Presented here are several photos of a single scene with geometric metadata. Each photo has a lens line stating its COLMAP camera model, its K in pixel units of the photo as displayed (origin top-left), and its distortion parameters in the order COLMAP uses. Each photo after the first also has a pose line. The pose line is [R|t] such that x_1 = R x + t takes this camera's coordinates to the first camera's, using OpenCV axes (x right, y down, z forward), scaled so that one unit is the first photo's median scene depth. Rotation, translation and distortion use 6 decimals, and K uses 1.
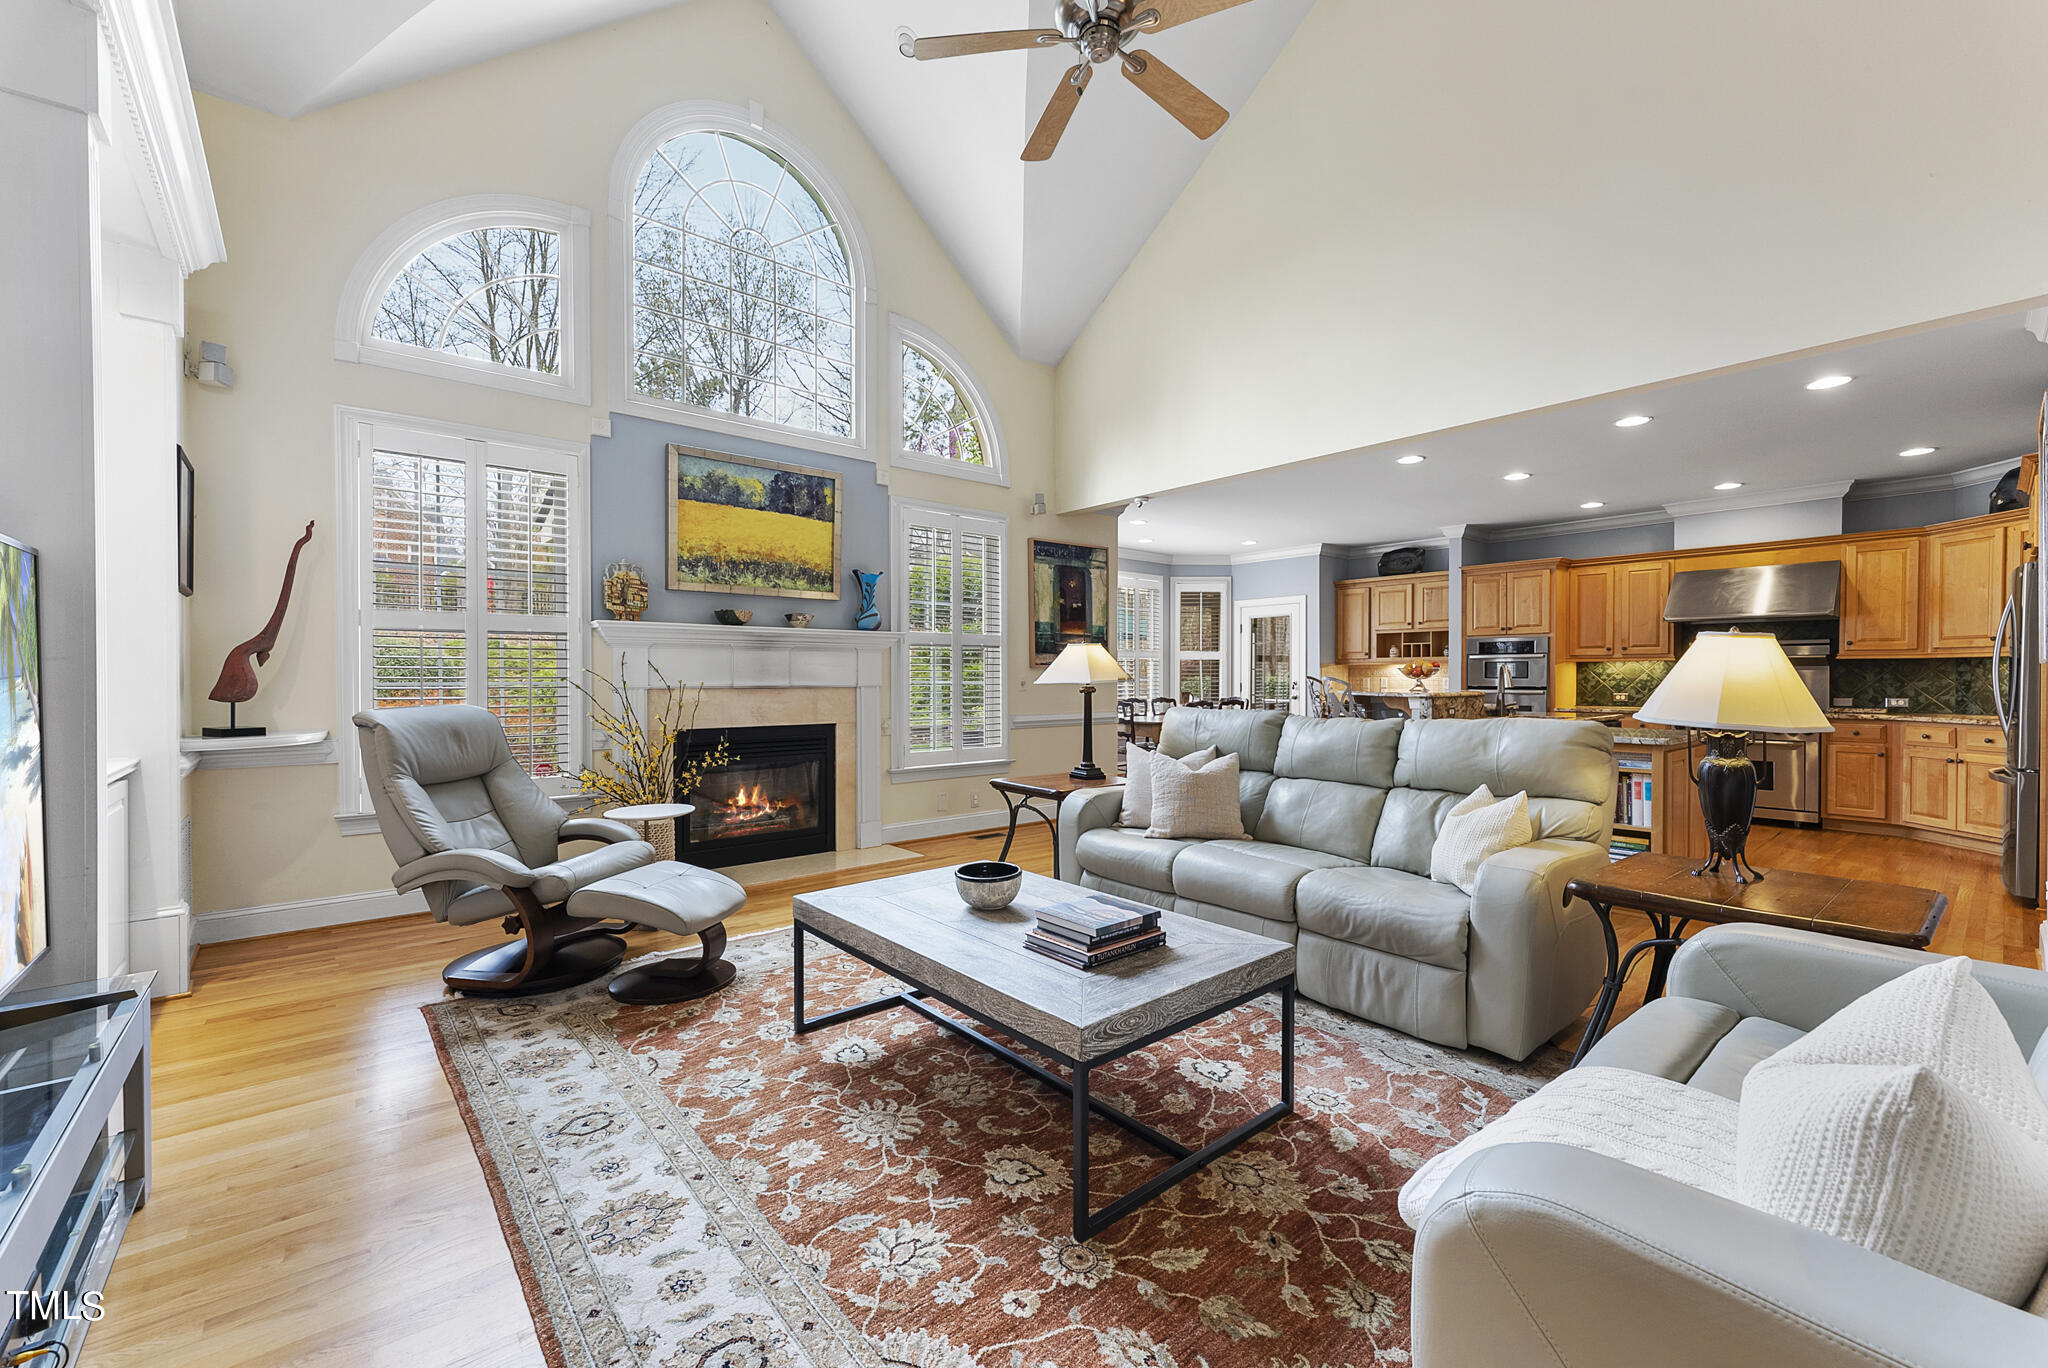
lens RADIAL K [[828.9, 0, 1032.3], [0, 828.9, 685.5], [0, 0, 1]] dist [0.001585, -0.000664]
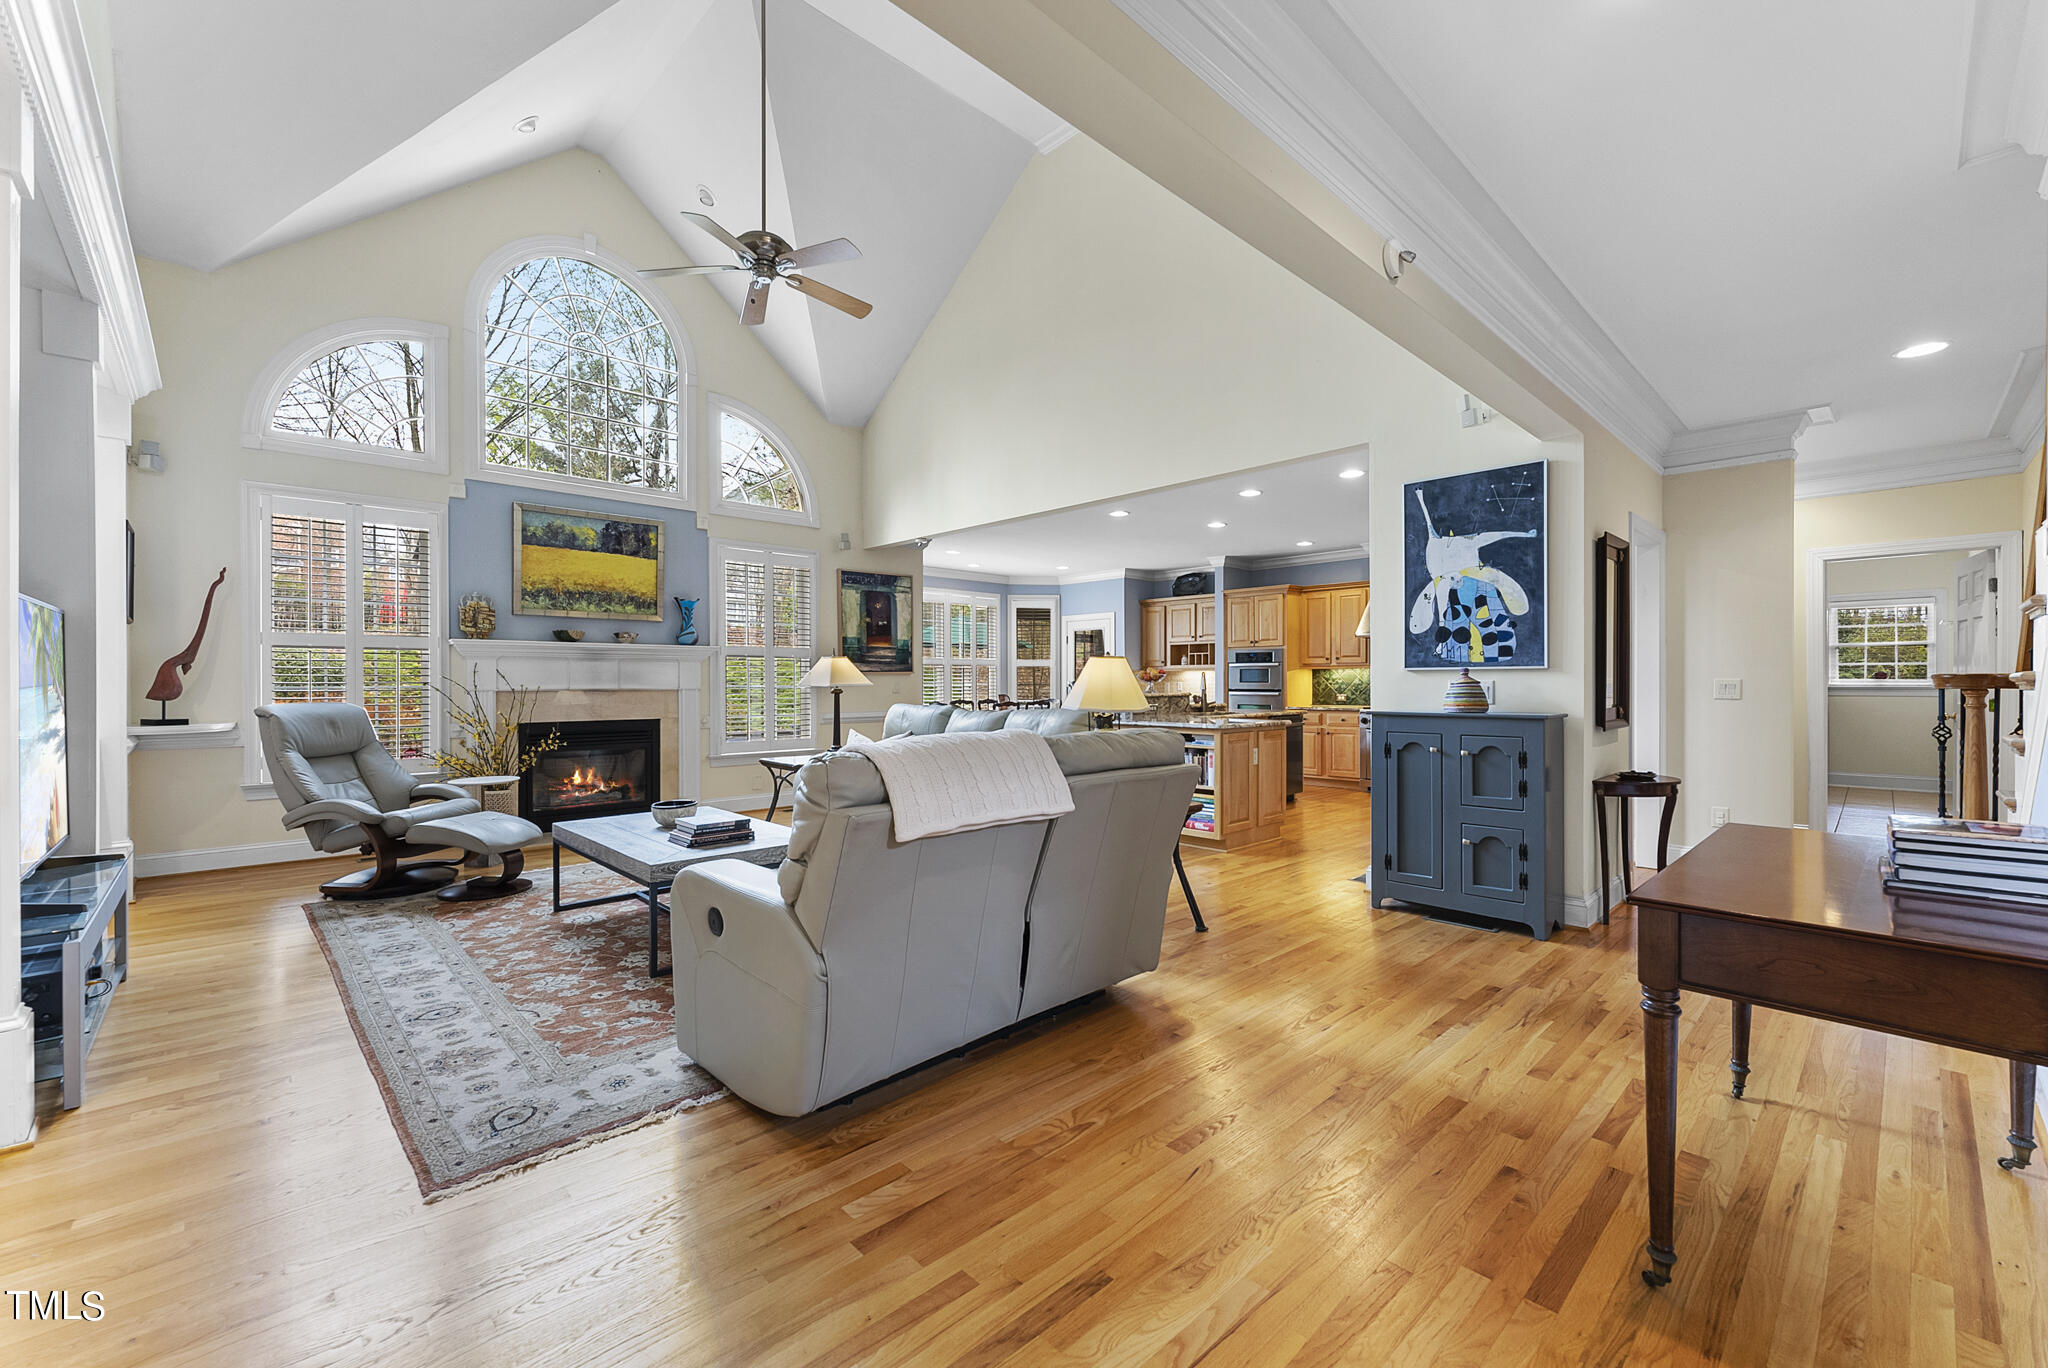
lens RADIAL K [[828.9, 0, 1031.0], [0, 828.9, 687.2], [0, 0, 1]] dist [0.001585, -0.000664]
pose [[0.998242, -0.001184, 0.059251, 0.308156], [0.001400, 0.999993, -0.003592, 0.003839], [-0.059246, 0.003668, 0.998237, -0.361526]]
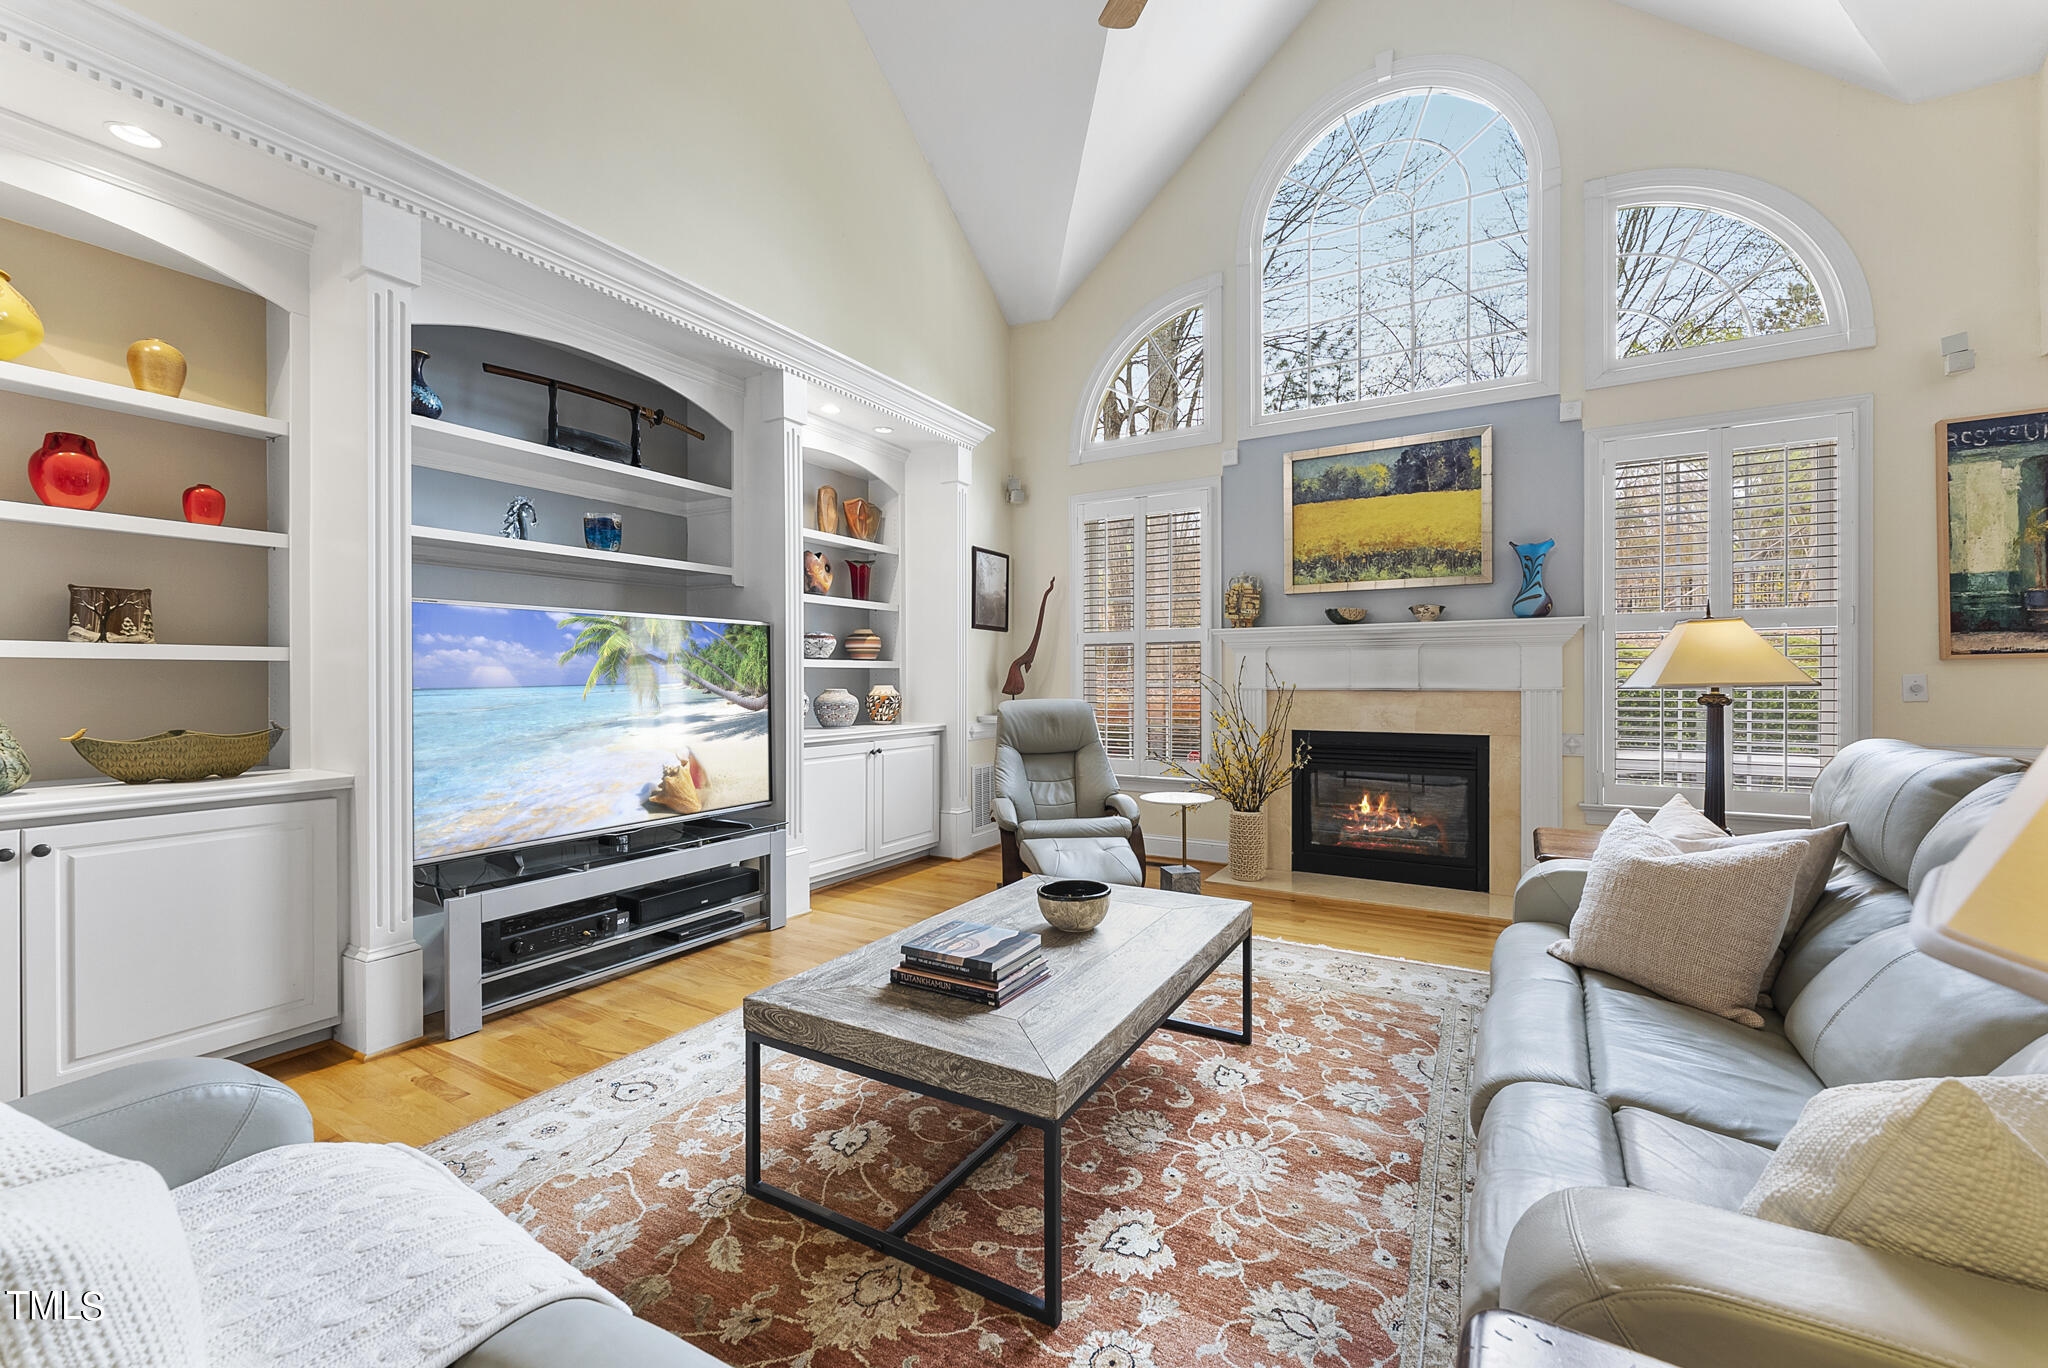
lens RADIAL K [[828.9, 0, 1025.5], [0, 828.9, 680.4], [0, 0, 1]] dist [0.001585, -0.000664]
pose [[0.331523, 0.000918, -0.943447, 0.461077], [-0.006279, 0.999980, -0.001234, -0.004706], [0.943426, 0.006333, 0.331522, 0.368809]]
